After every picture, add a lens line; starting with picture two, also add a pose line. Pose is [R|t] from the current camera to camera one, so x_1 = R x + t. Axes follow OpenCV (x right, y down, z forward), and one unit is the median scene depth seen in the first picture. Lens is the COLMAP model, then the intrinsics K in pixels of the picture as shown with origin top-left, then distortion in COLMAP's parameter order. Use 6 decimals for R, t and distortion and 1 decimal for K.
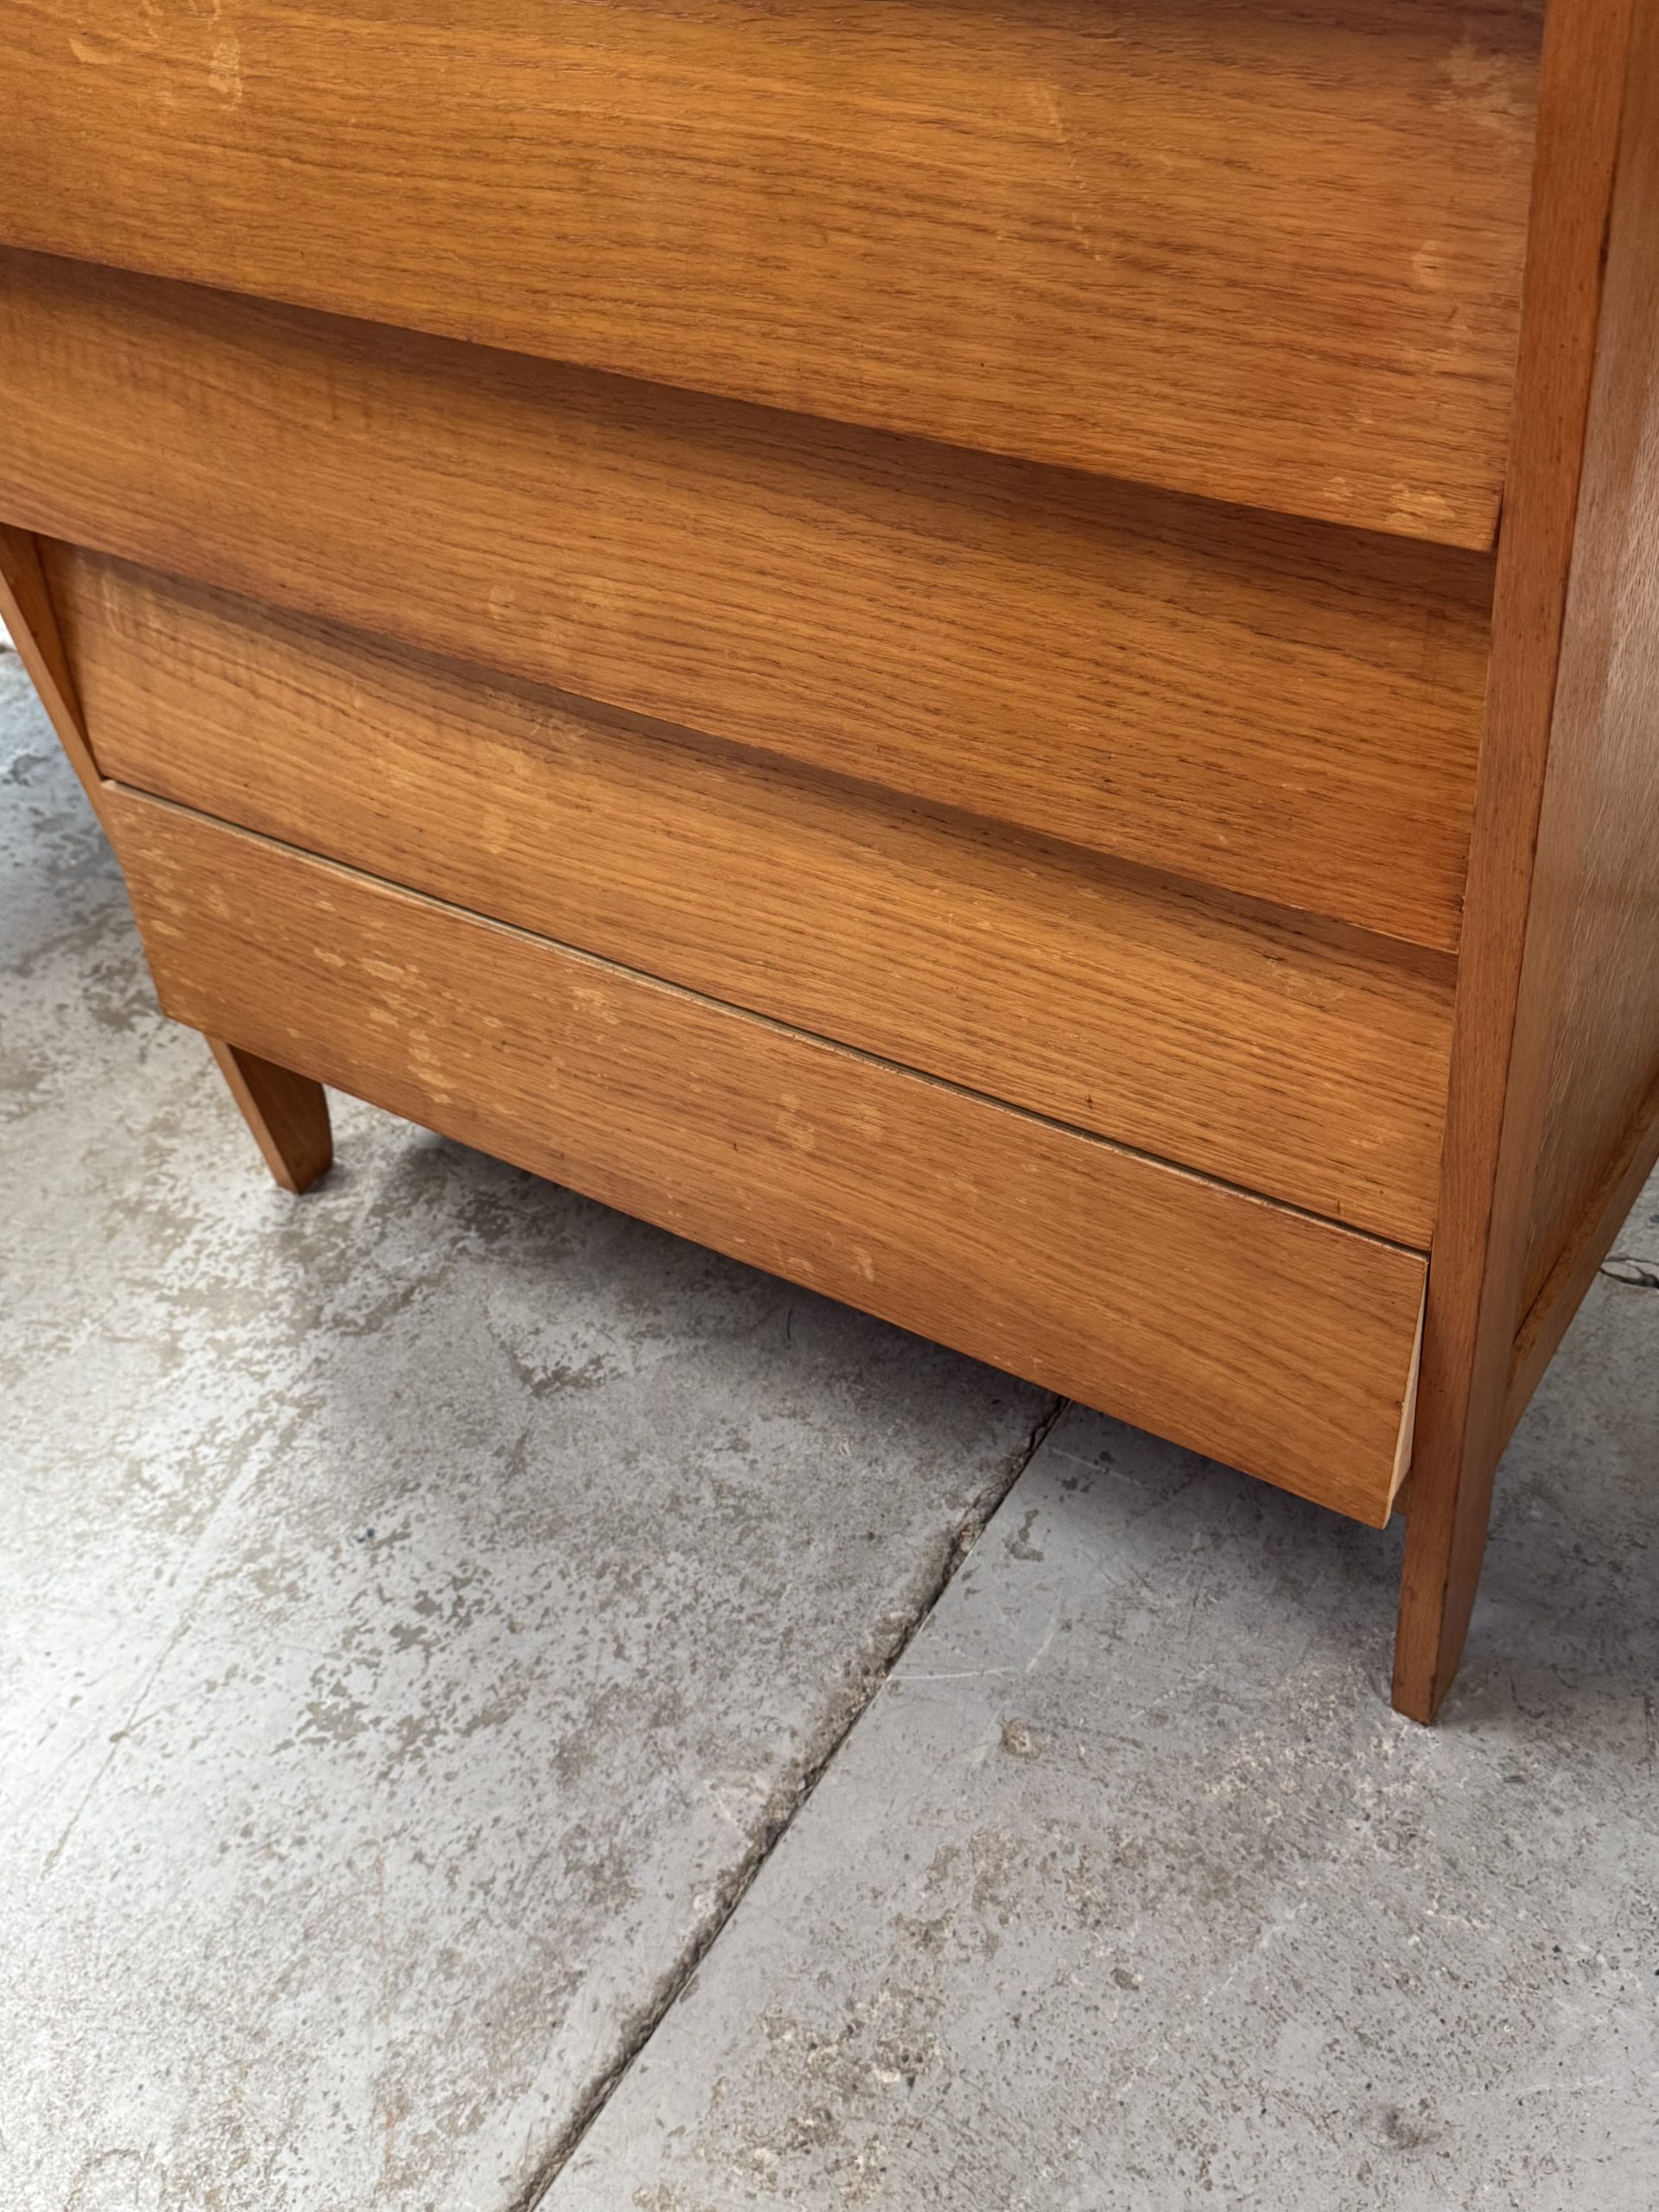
lens RADIAL K [[2253.4, 0, 861.5], [0, 2253.4, 1075.9], [0, 0, 1]] dist [-0.023676, 0.000000]
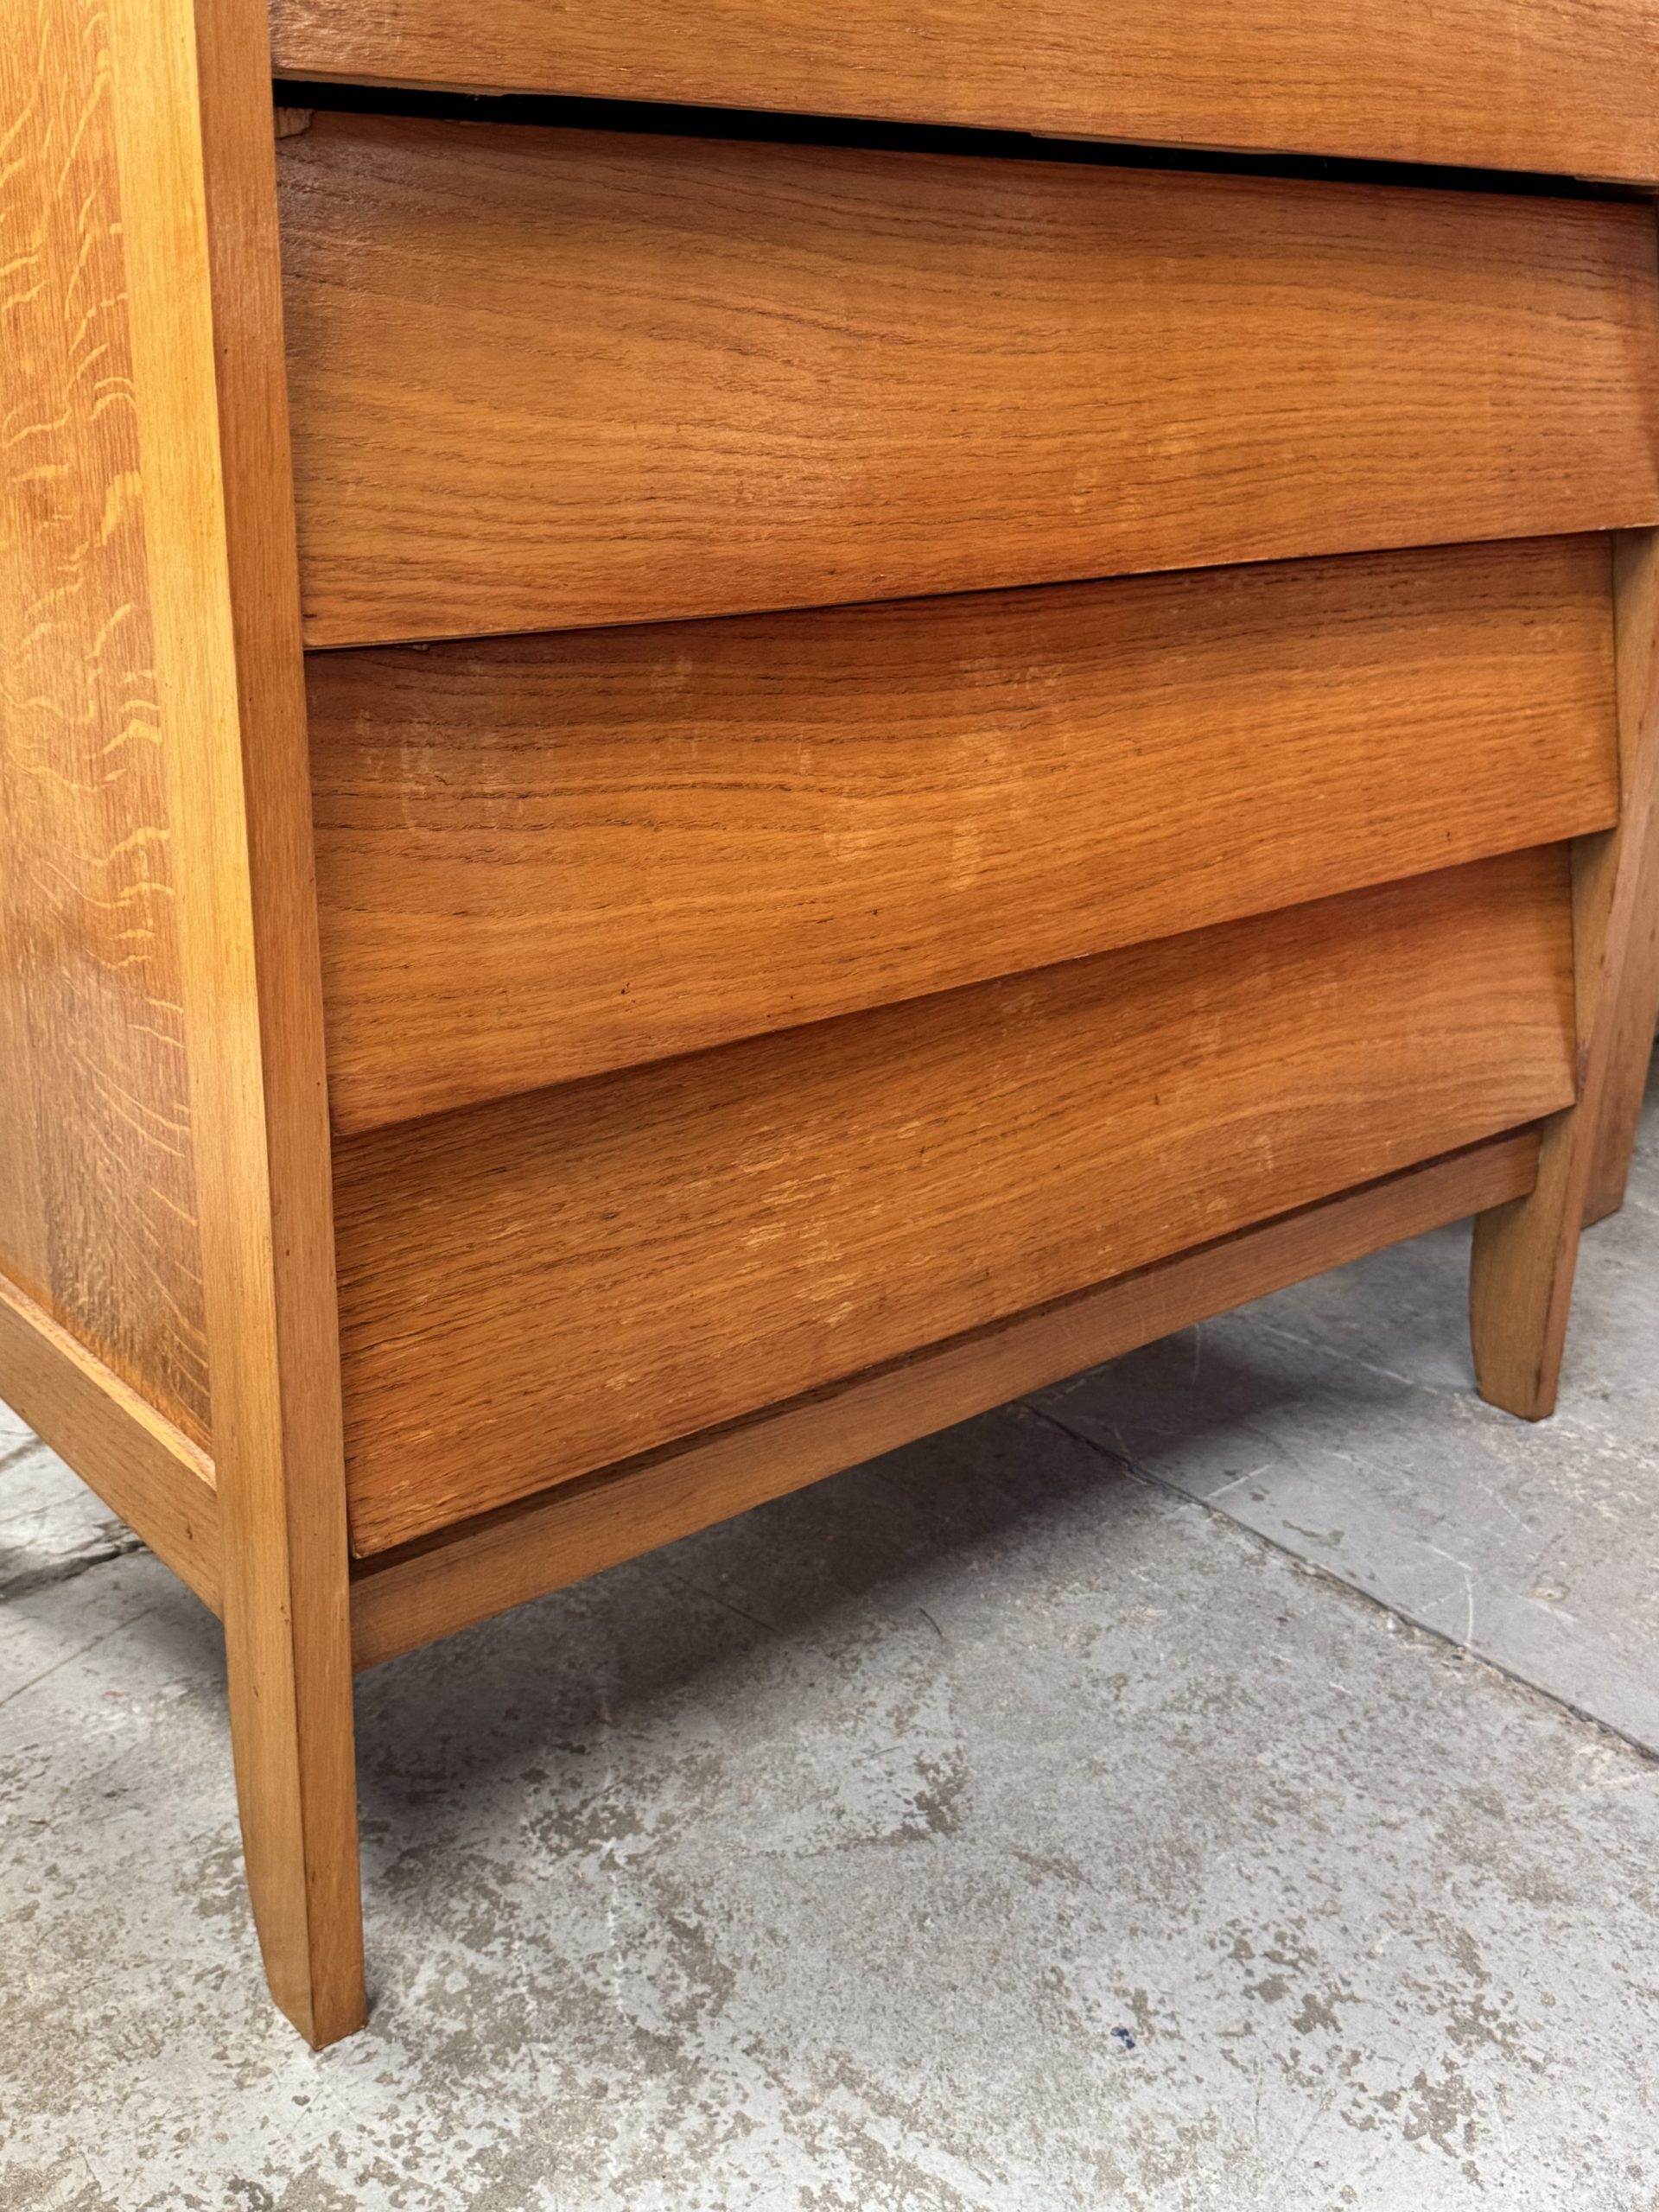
lens RADIAL K [[2253.4, 0, 805.0], [0, 2253.4, 1059.7], [0, 0, 1]] dist [-0.023676, 0.000000]
pose [[0.290510, -0.187740, 0.938274, -0.877240], [0.632315, 0.773627, -0.040983, -0.052625], [-0.718179, 0.605191, 0.343457, 0.724485]]
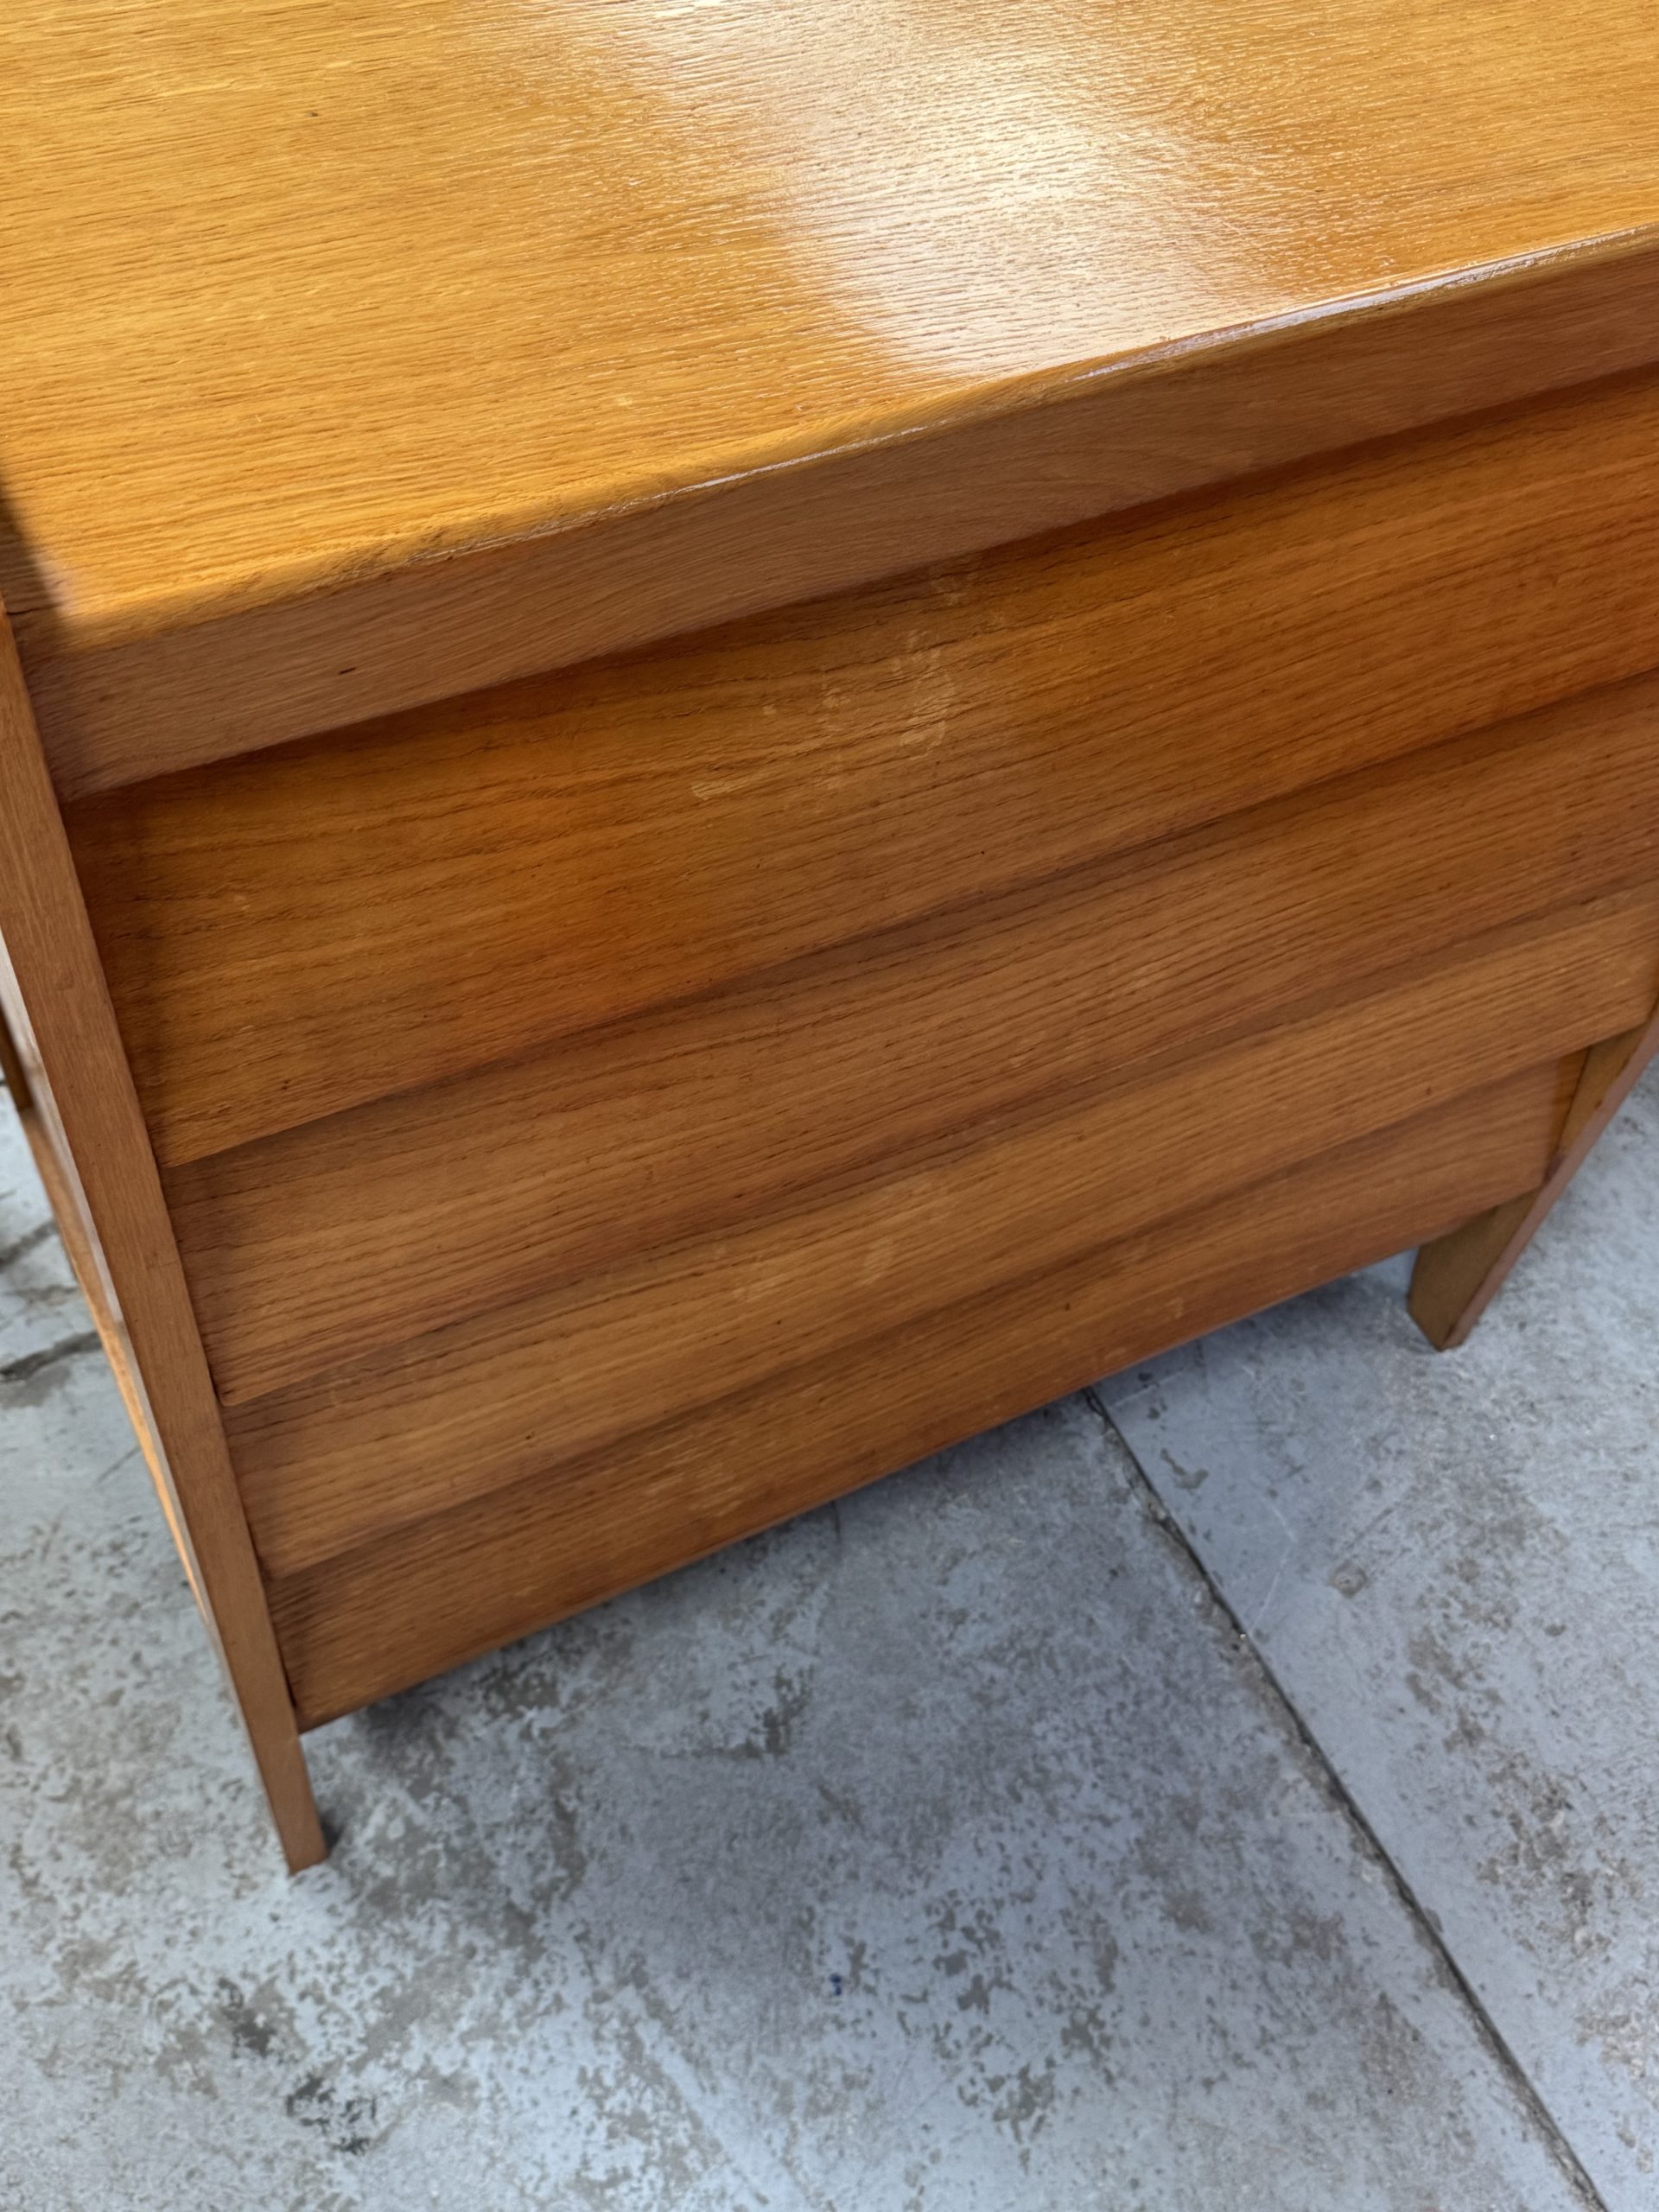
lens RADIAL K [[2253.4, 0, 839.9], [0, 2253.4, 1021.0], [0, 0, 1]] dist [-0.023676, 0.000000]
pose [[0.474861, -0.575238, 0.666040, -0.665358], [0.497612, 0.799716, 0.335911, -0.469917], [-0.725871, 0.171918, 0.665999, 0.328140]]
